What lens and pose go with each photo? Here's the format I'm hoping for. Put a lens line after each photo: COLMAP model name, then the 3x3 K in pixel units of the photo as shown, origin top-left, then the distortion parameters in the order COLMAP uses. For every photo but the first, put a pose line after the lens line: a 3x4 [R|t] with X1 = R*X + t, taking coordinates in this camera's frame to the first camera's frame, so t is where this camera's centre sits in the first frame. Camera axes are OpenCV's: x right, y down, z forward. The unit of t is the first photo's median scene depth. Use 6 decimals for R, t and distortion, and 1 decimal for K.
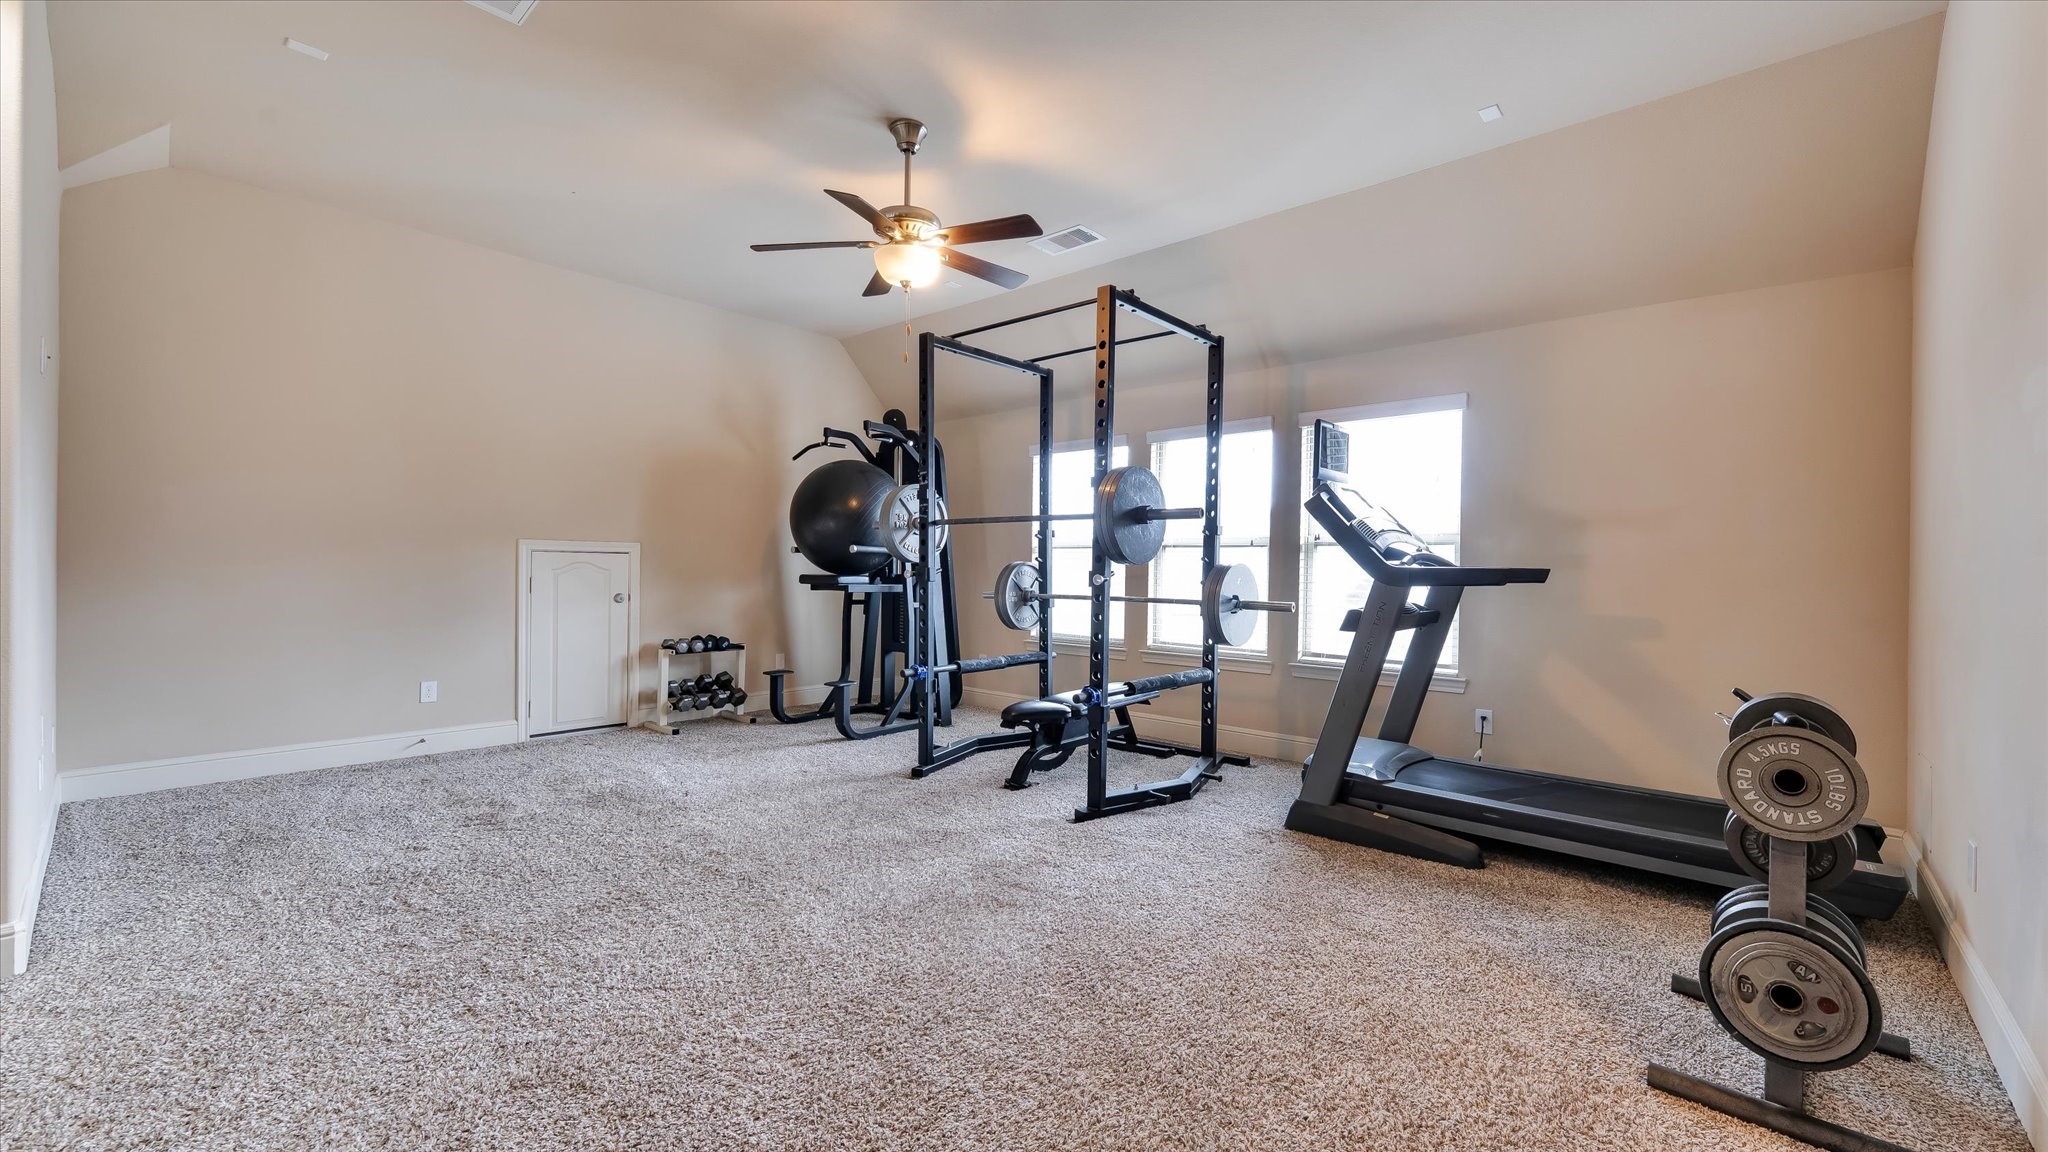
lens RADIAL K [[824.7, 0, 1022.8], [0, 824.7, 570.6], [0, 0, 1]] dist [-0.002088, 0.000048]
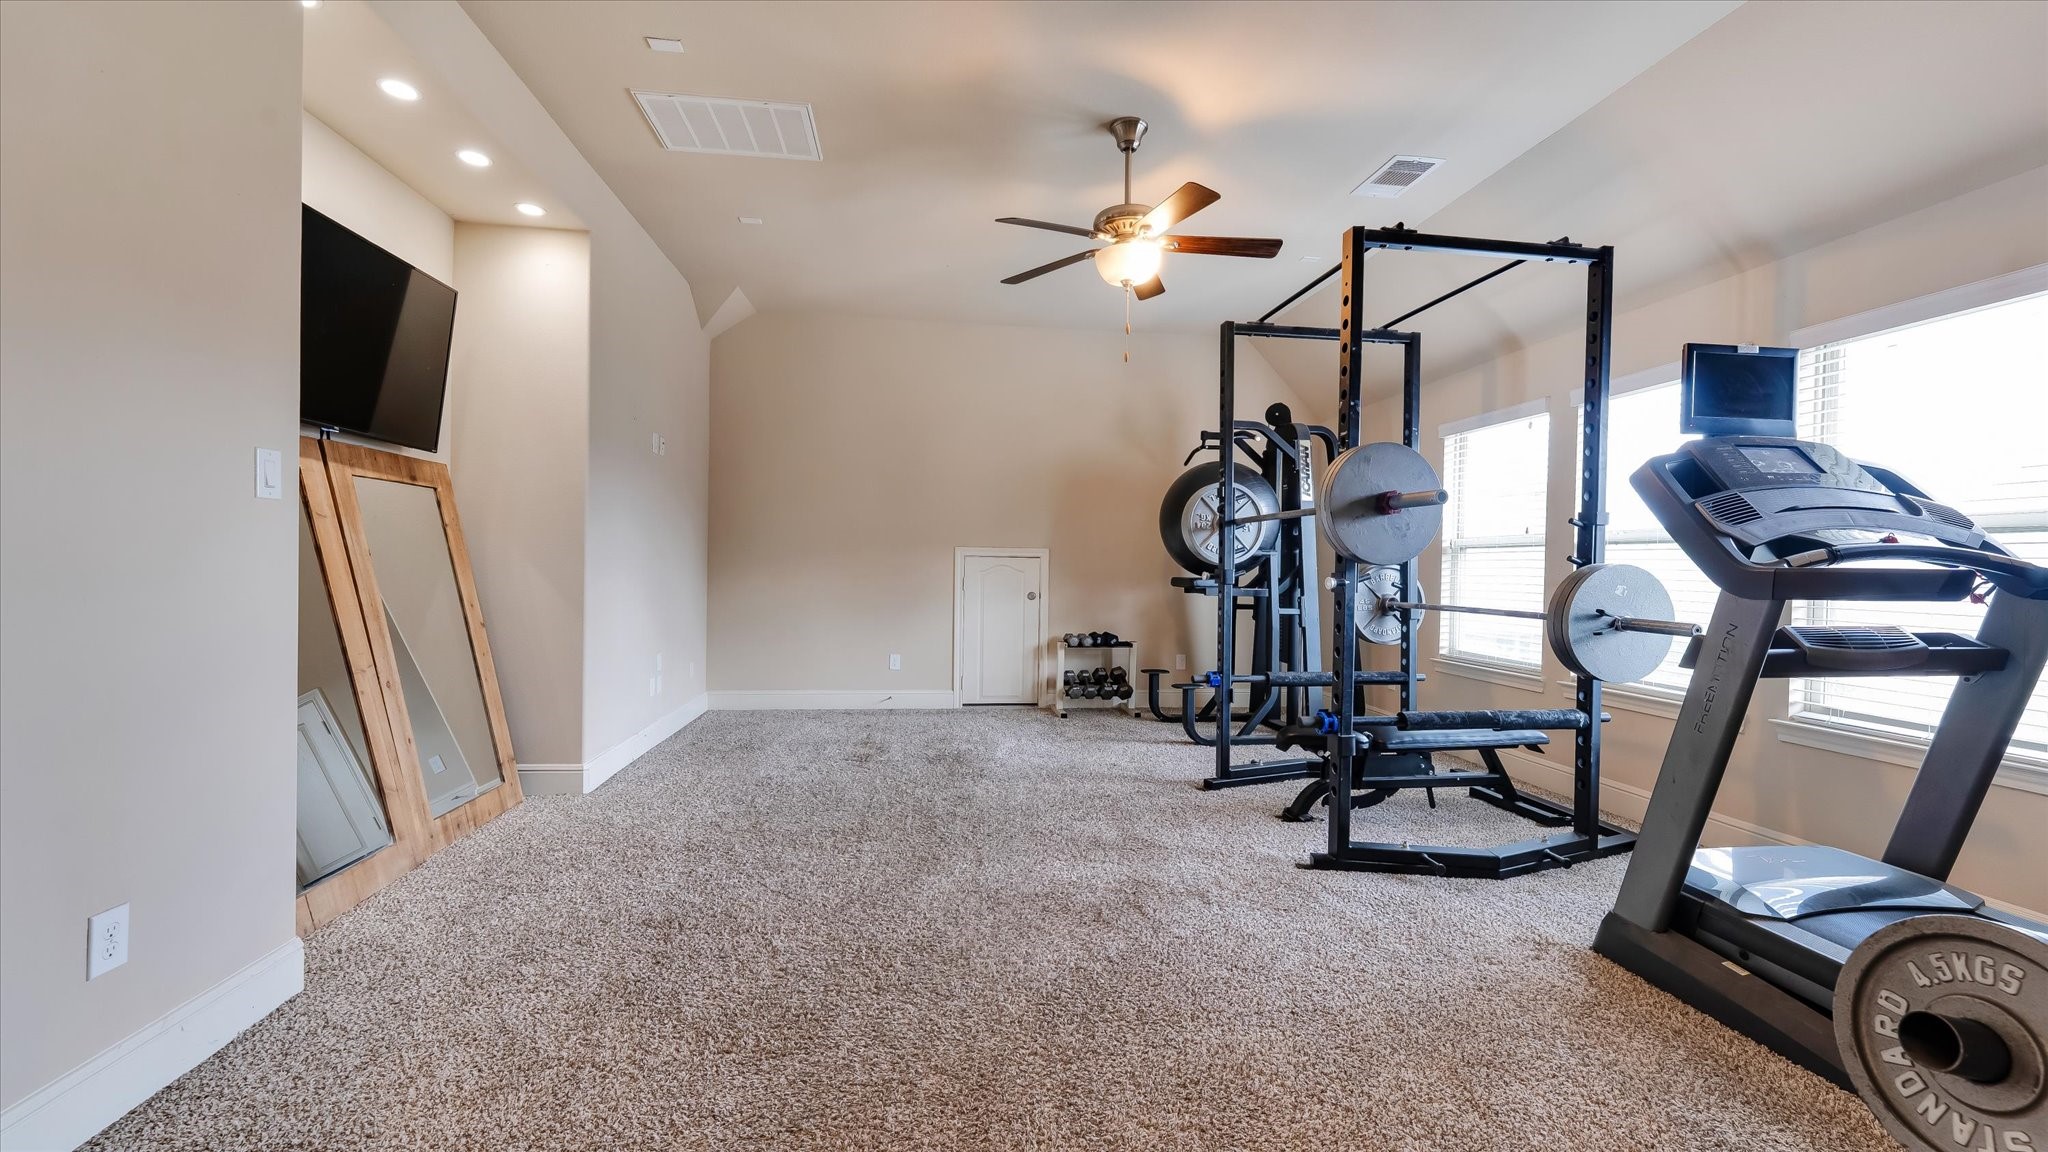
lens RADIAL K [[824.7, 0, 1022.8], [0, 824.7, 570.6], [0, 0, 1]] dist [-0.002088, 0.000048]
pose [[0.755206, 0.003715, -0.655477, 0.328160], [-0.009218, 0.999945, -0.004954, 0.004238], [0.655423, 0.009783, 0.755199, 0.133884]]
